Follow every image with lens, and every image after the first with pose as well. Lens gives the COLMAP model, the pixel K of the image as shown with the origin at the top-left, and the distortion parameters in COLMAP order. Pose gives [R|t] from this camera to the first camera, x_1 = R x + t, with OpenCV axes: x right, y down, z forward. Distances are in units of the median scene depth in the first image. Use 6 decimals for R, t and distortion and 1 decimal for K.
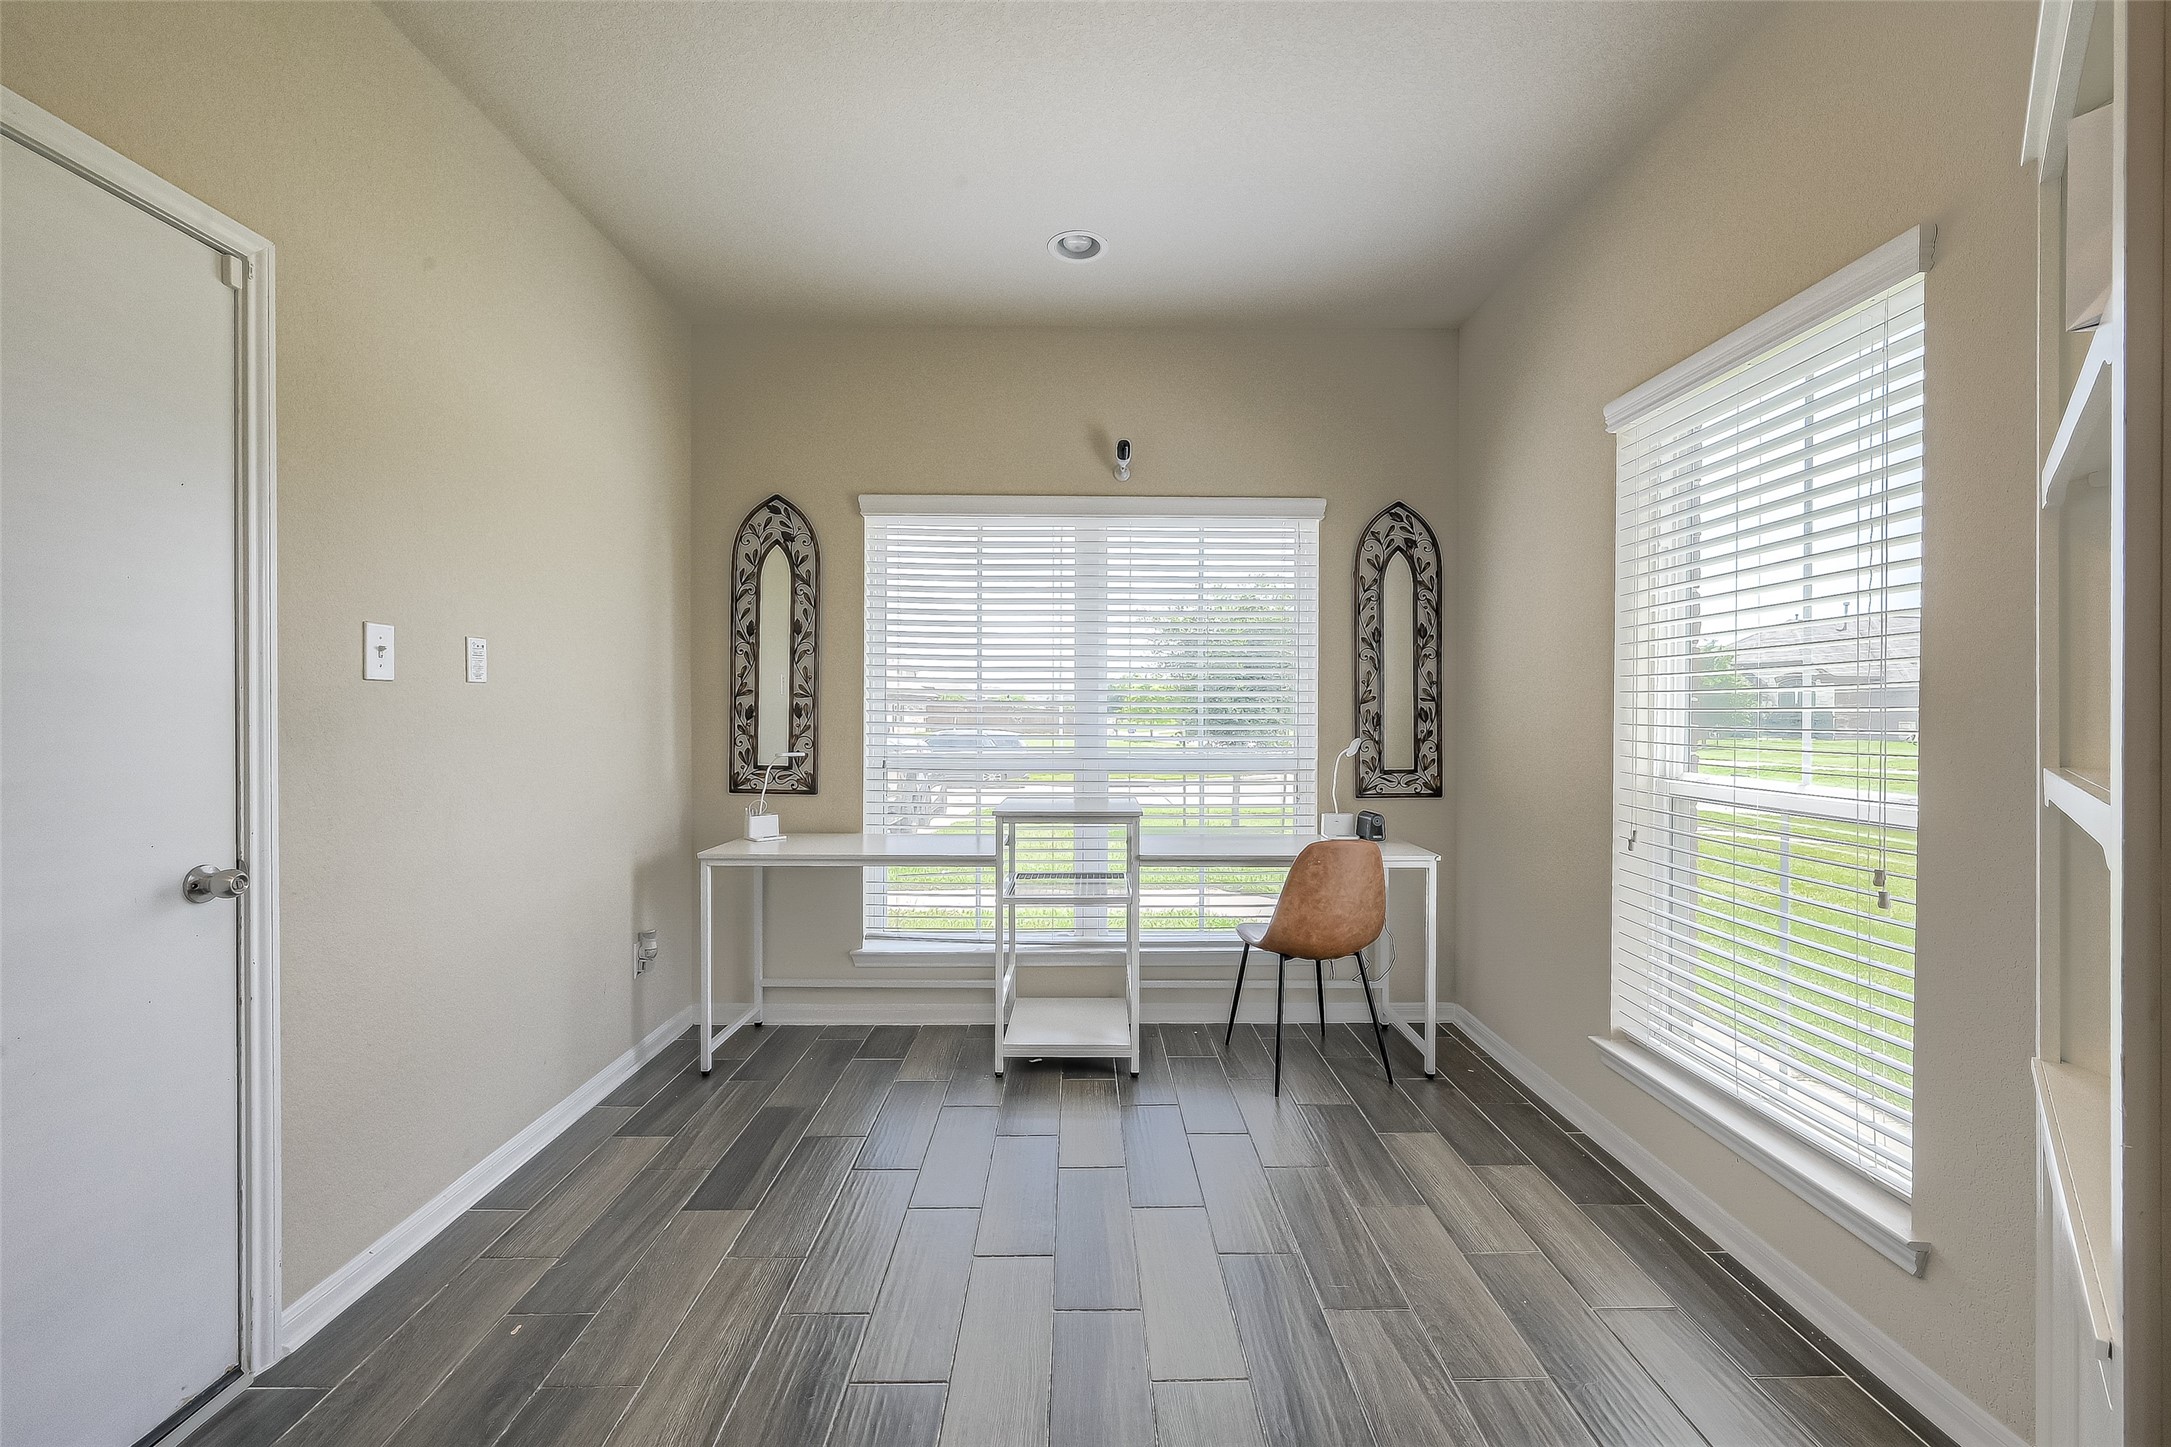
lens RADIAL K [[884.7, 0, 1091.0], [0, 884.7, 700.3], [0, 0, 1]] dist [0.000747, 0.000042]
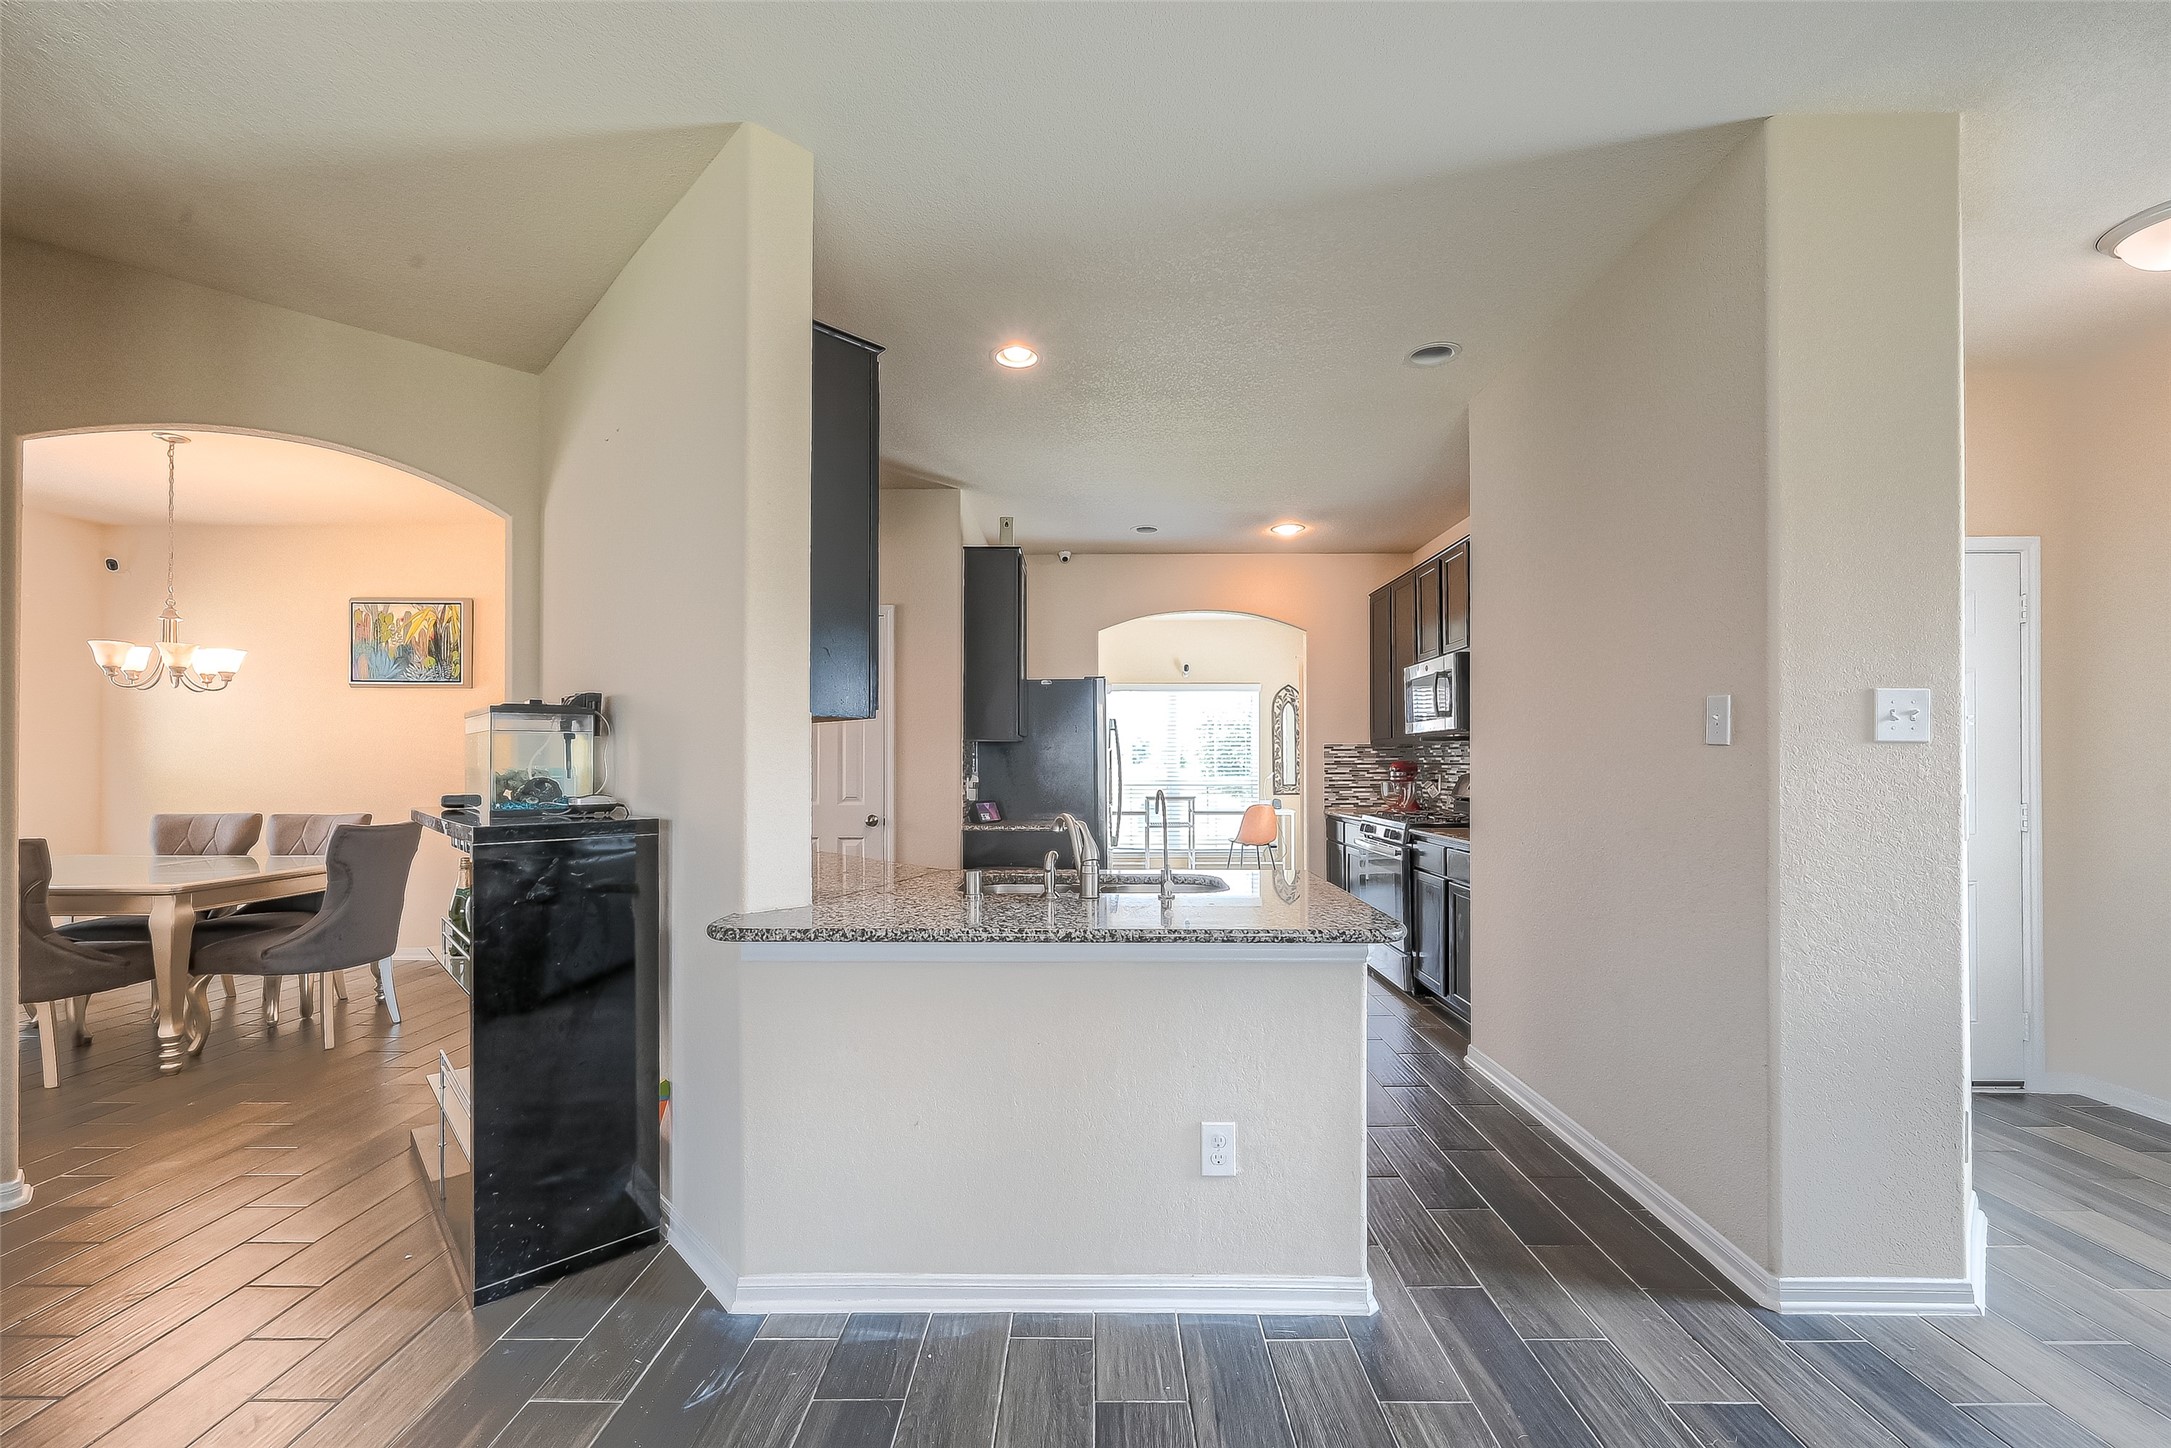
lens RADIAL K [[871.7, 0, 1083.6], [0, 871.7, 754.2], [0, 0, 1]] dist [-0.000716, -0.000043]
pose [[0.999807, -0.000273, -0.019654, -0.225572], [0.000324, 0.999997, 0.002615, -0.020336], [0.019653, -0.002621, 0.999803, -1.674622]]
